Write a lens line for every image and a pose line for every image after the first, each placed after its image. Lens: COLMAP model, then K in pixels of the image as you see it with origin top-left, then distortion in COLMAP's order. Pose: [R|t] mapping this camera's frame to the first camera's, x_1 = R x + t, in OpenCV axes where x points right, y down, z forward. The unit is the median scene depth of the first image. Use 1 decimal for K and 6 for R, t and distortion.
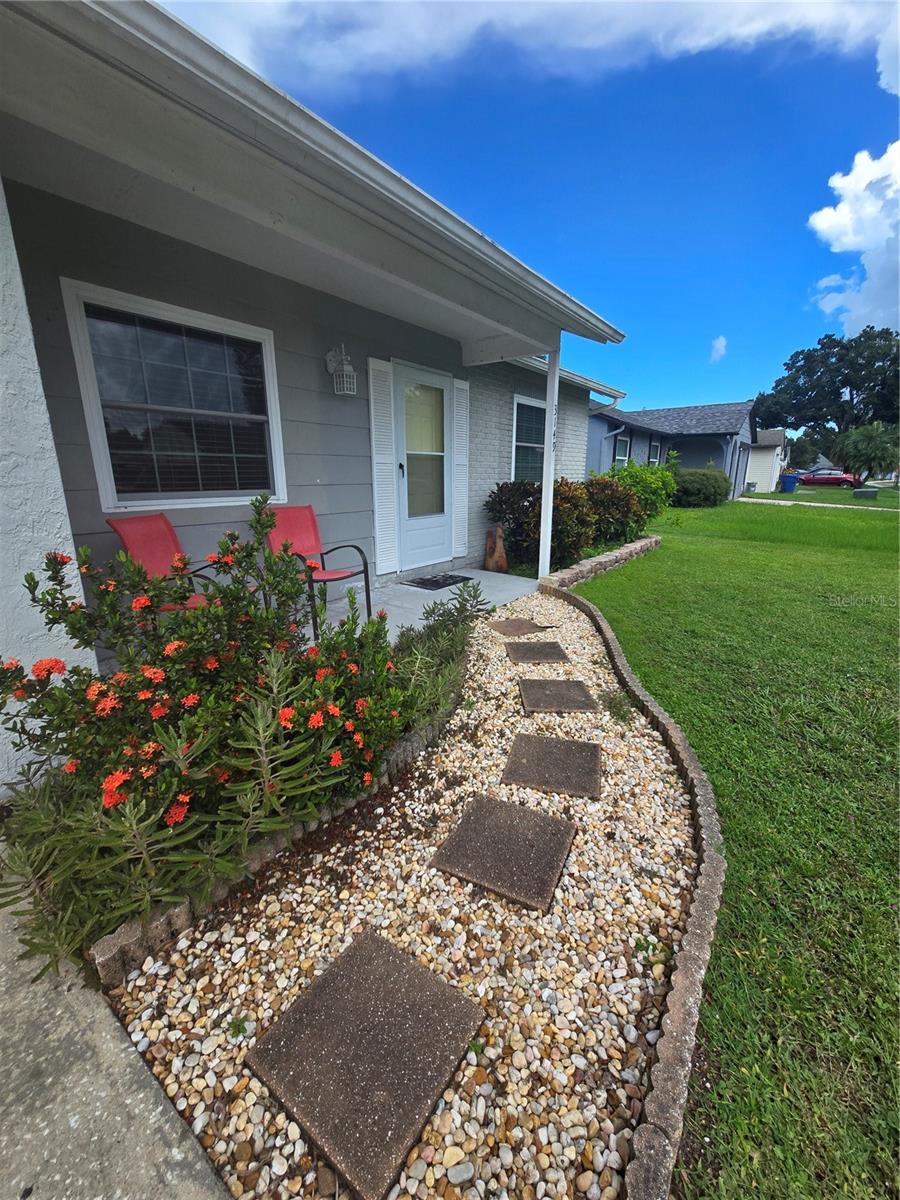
lens RADIAL K [[489.2, 0, 450.0], [0, 489.2, 600.0], [0, 0, 1]] dist [-0.000612, -0.000287]
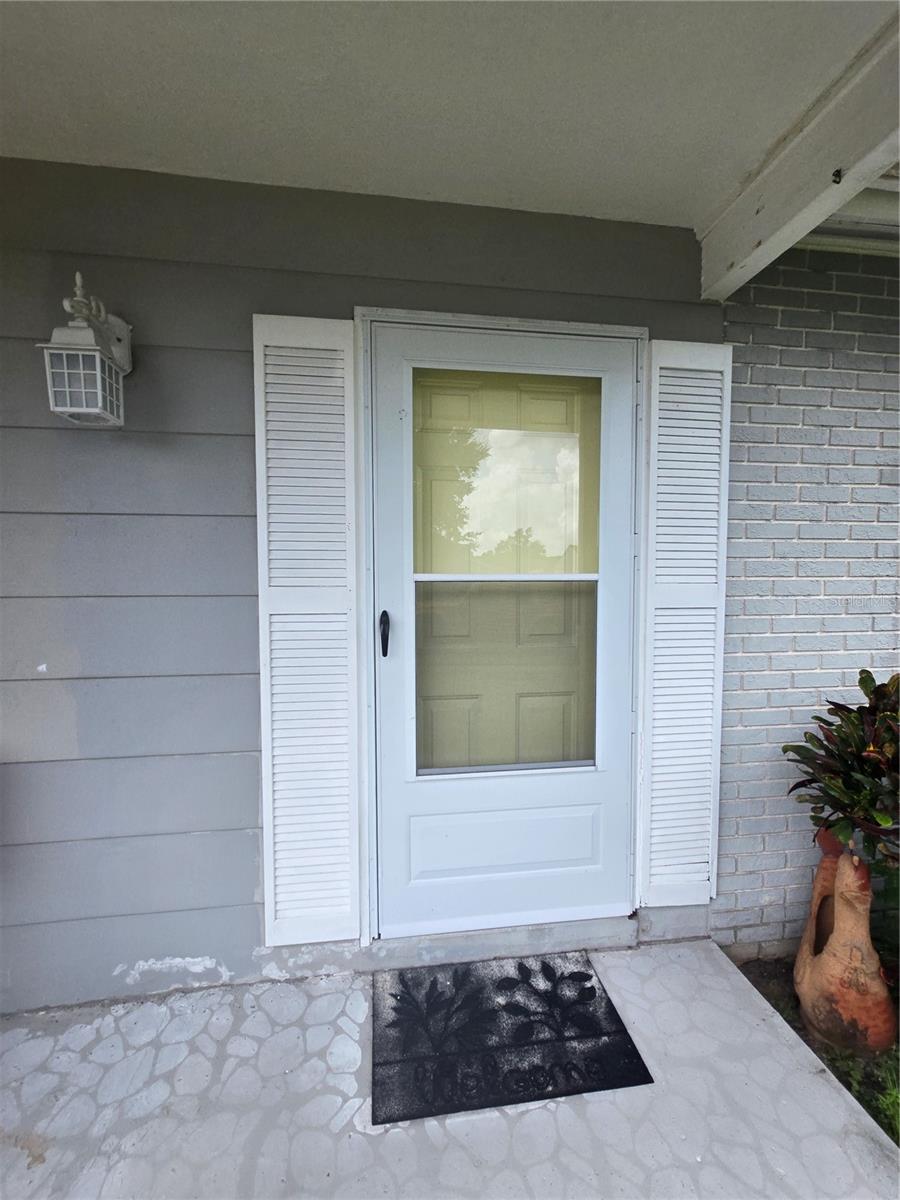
lens RADIAL K [[489.2, 0, 450.0], [0, 489.2, 600.0], [0, 0, 1]] dist [-0.000612, -0.000287]
pose [[0.694150, 0.023188, -0.719457, 0.157005], [-0.176215, 0.974544, -0.138607, -0.244980], [0.697929, 0.222993, 0.680566, 0.795752]]
